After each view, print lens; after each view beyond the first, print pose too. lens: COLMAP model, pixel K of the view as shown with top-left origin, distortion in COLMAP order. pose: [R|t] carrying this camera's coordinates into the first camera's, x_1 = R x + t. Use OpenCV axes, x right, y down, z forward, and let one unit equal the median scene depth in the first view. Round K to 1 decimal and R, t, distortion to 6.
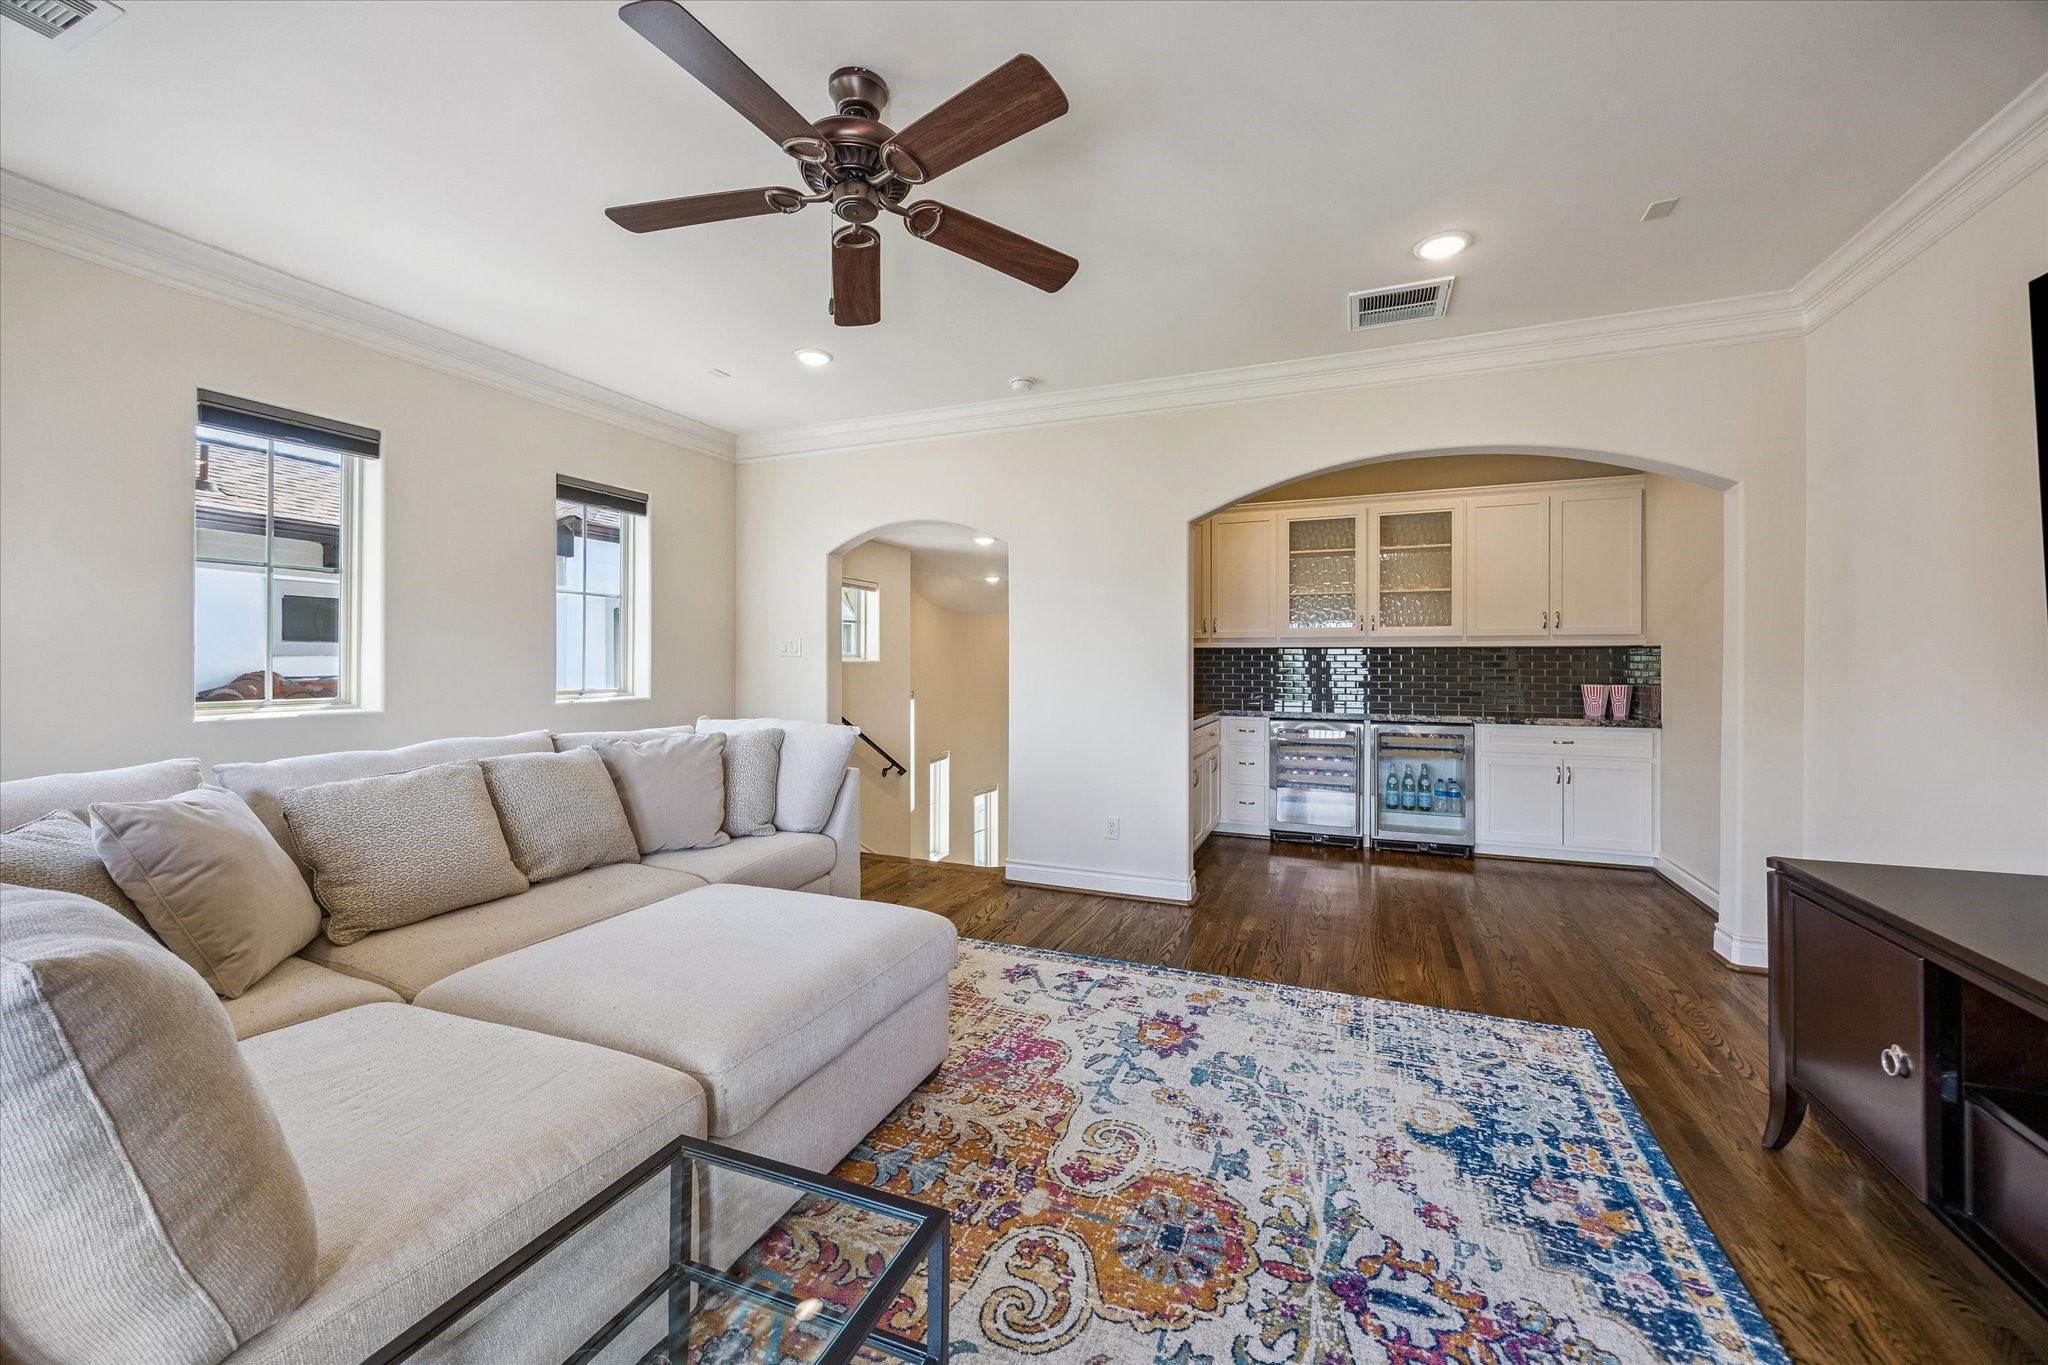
lens RADIAL K [[800.1, 0, 1031.9], [0, 800.1, 665.0], [0, 0, 1]] dist [0.005891, 0.000049]
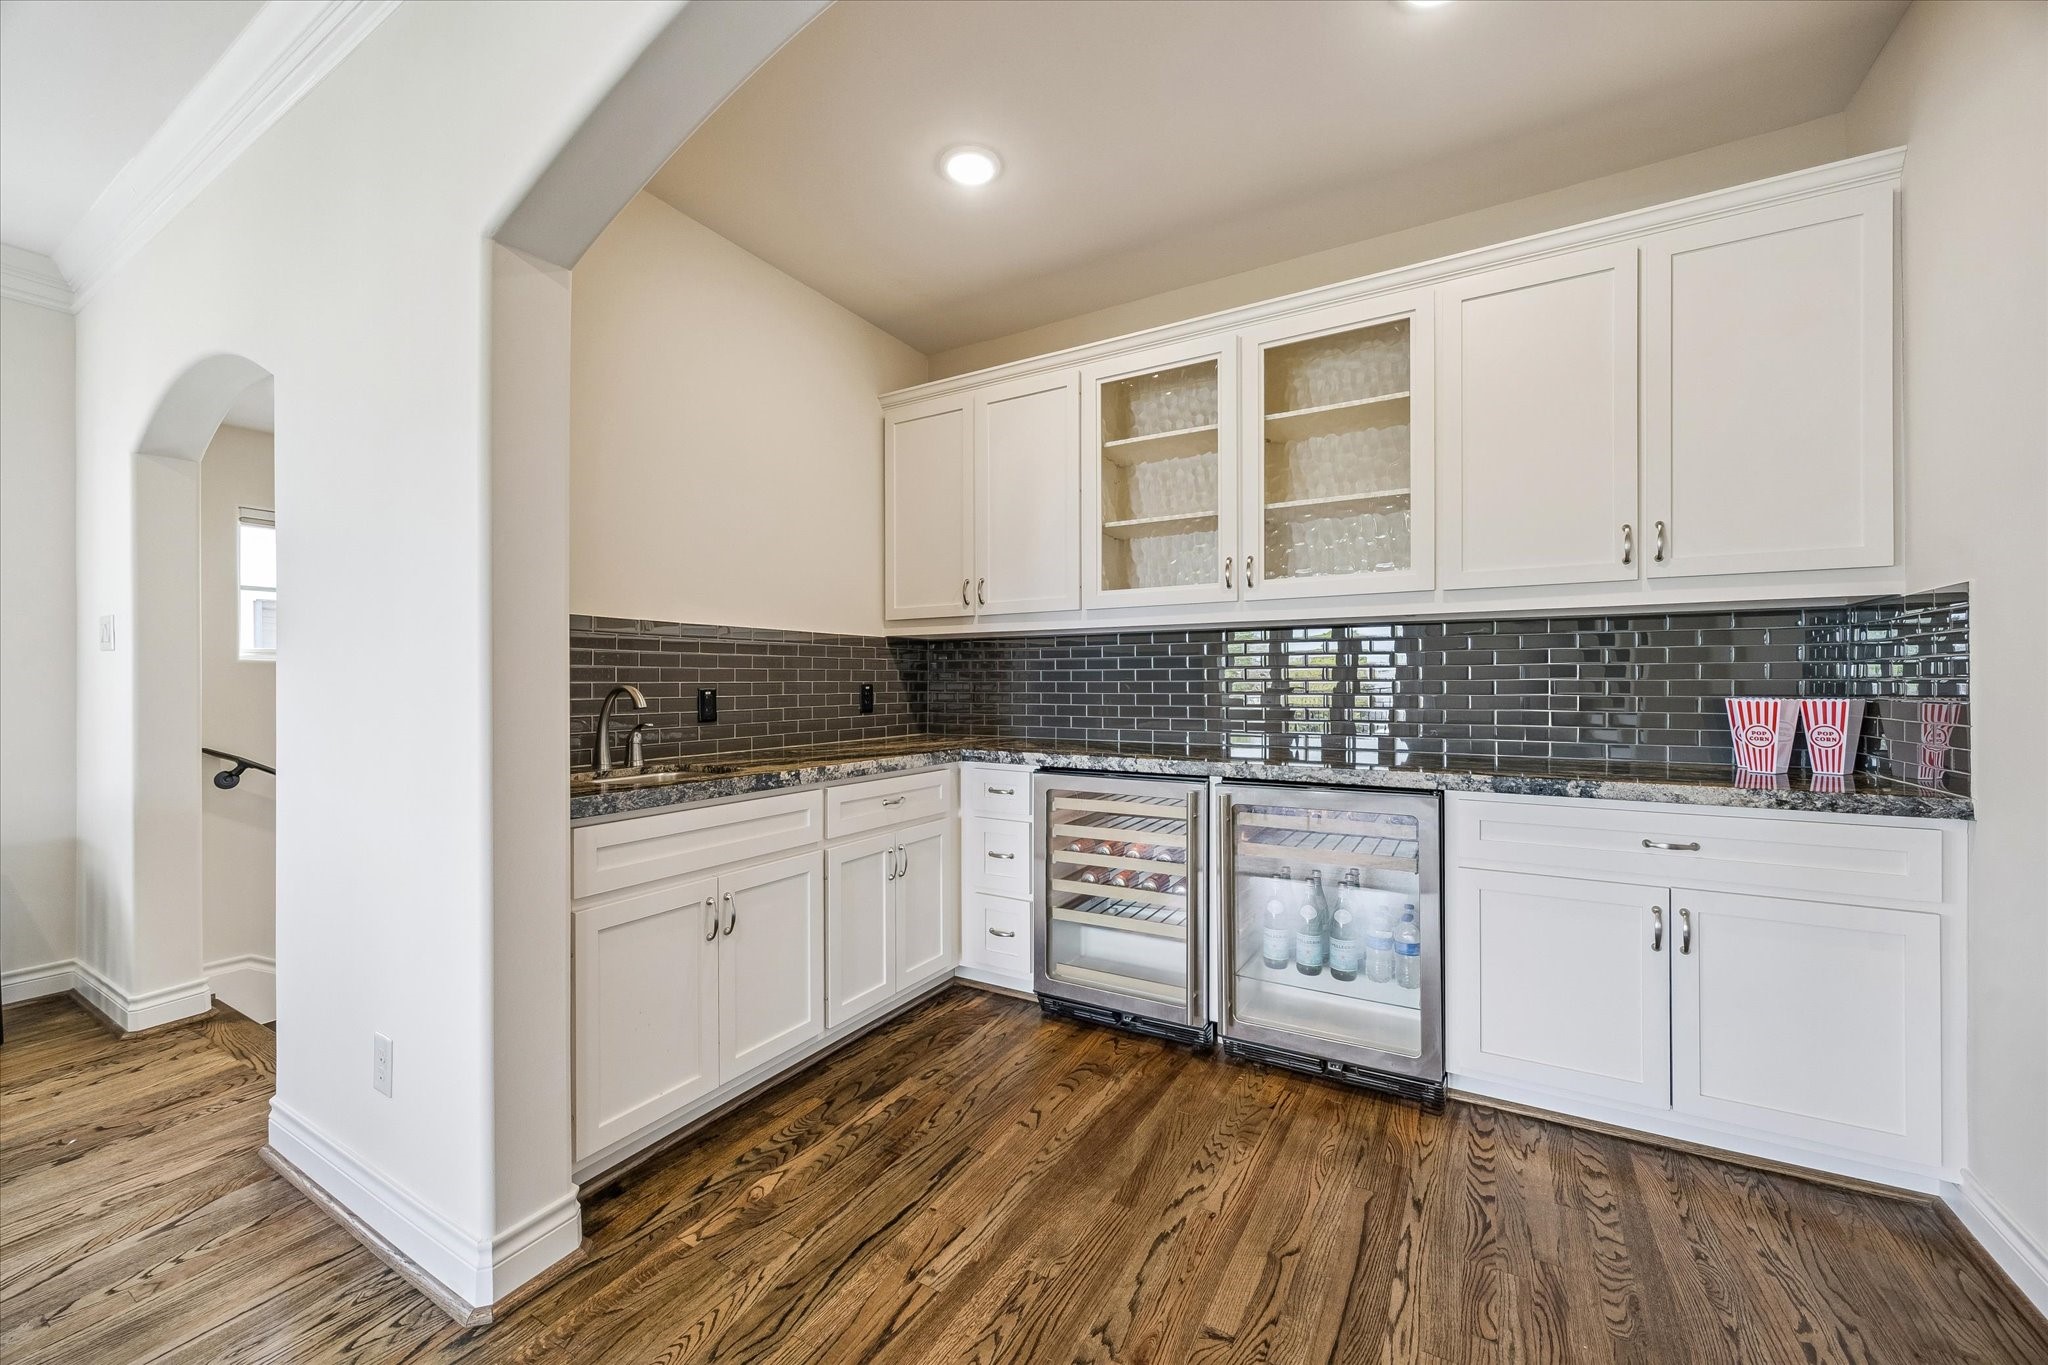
lens RADIAL K [[800.1, 0, 1029.8], [0, 800.1, 687.5], [0, 0, 1]] dist [0.005891, 0.000049]
pose [[0.991666, -0.002883, -0.128806, 0.707494], [0.002748, 0.999995, -0.001222, 0.034792], [0.128809, 0.000858, 0.991669, 1.002765]]
